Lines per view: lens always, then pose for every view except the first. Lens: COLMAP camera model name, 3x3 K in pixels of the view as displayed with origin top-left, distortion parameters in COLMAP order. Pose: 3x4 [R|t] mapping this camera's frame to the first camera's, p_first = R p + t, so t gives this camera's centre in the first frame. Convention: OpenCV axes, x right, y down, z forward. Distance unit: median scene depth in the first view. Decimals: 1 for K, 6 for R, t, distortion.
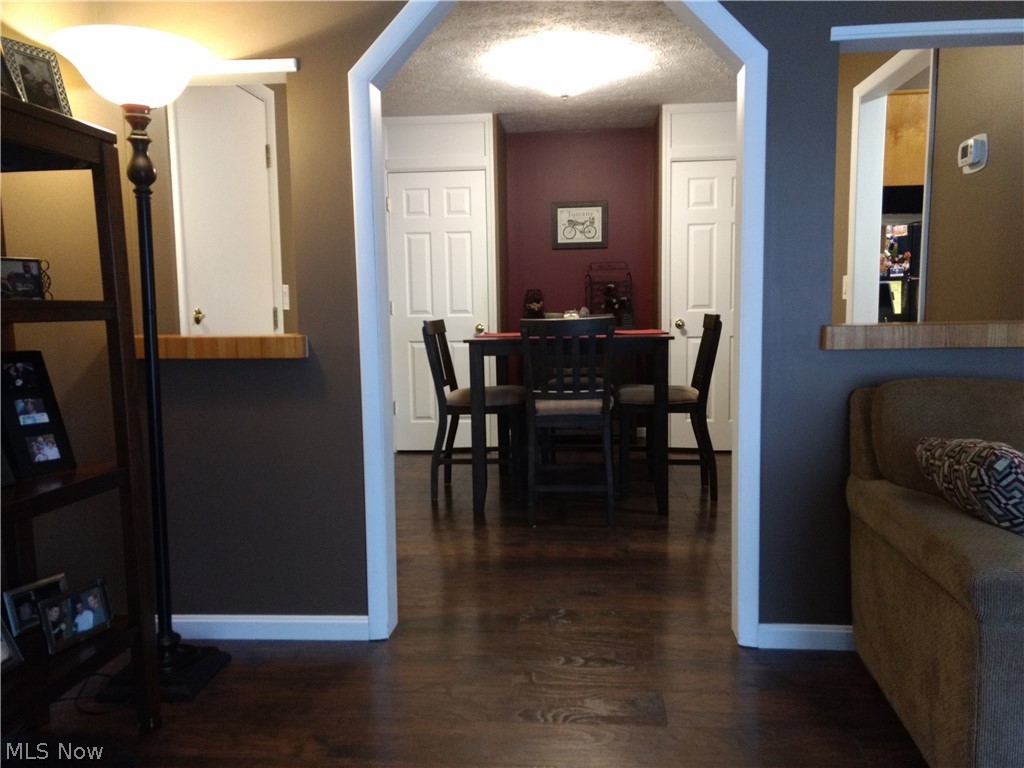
lens RADIAL K [[803.9, 0, 512.0], [0, 803.9, 384.0], [0, 0, 1]] dist [0.048671, -0.006650]
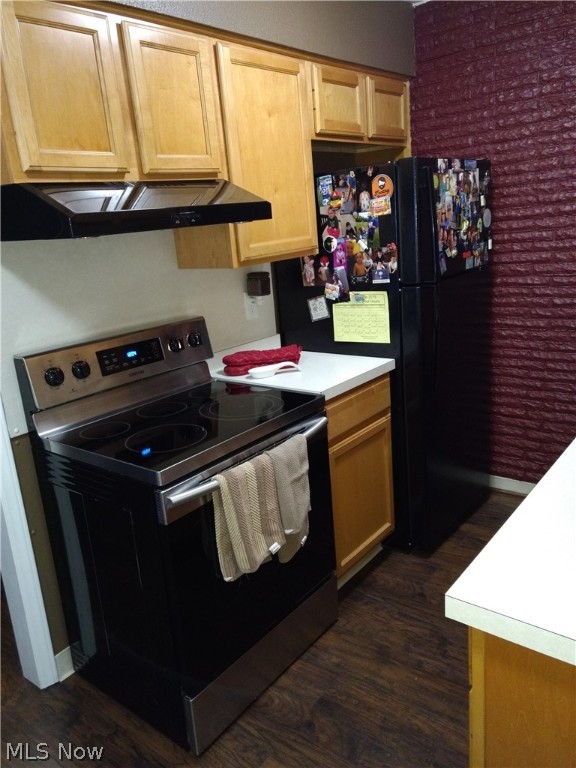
lens RADIAL K [[603.0, 0, 288.0], [0, 603.0, 384.0], [0, 0, 1]] dist [0.048671, -0.006650]
pose [[0.842096, 0.092187, -0.531390, 0.662705], [0.009956, 0.982458, 0.186216, -0.143504], [0.539236, -0.162102, 0.826407, 0.578029]]
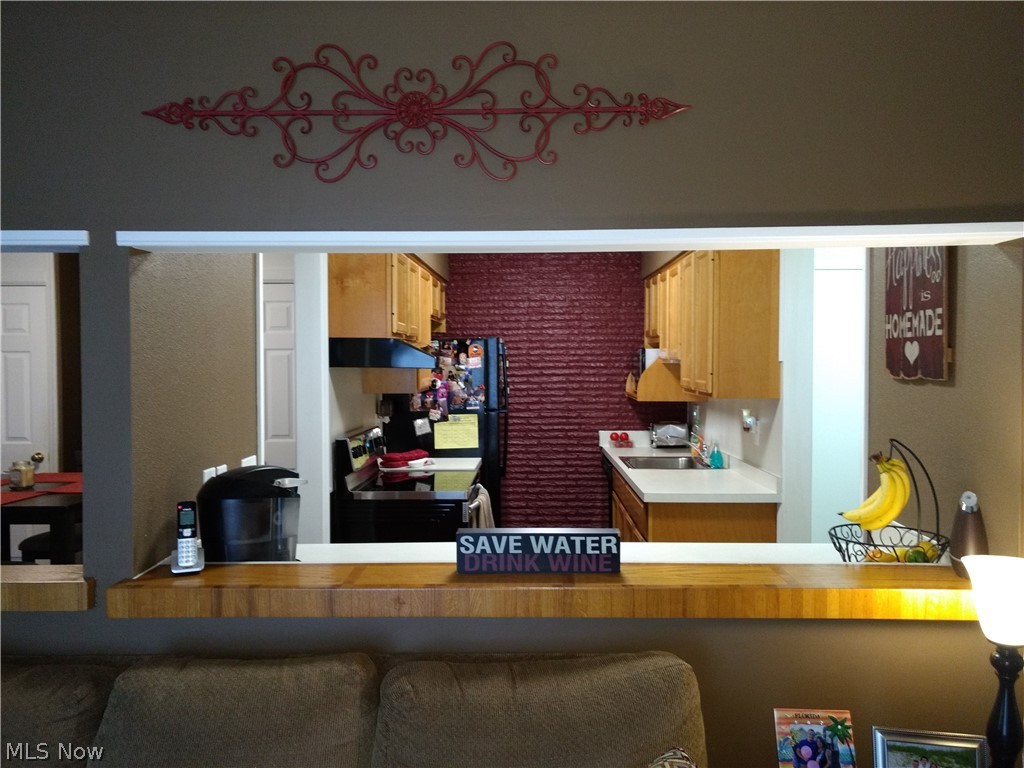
lens RADIAL K [[803.9, 0, 512.0], [0, 803.9, 384.0], [0, 0, 1]] dist [0.048671, -0.006650]
pose [[0.998069, 0.010110, 0.061288, 0.461680], [-0.005789, 0.997511, -0.070276, -0.095951], [-0.061846, 0.069785, 0.995643, 0.052427]]
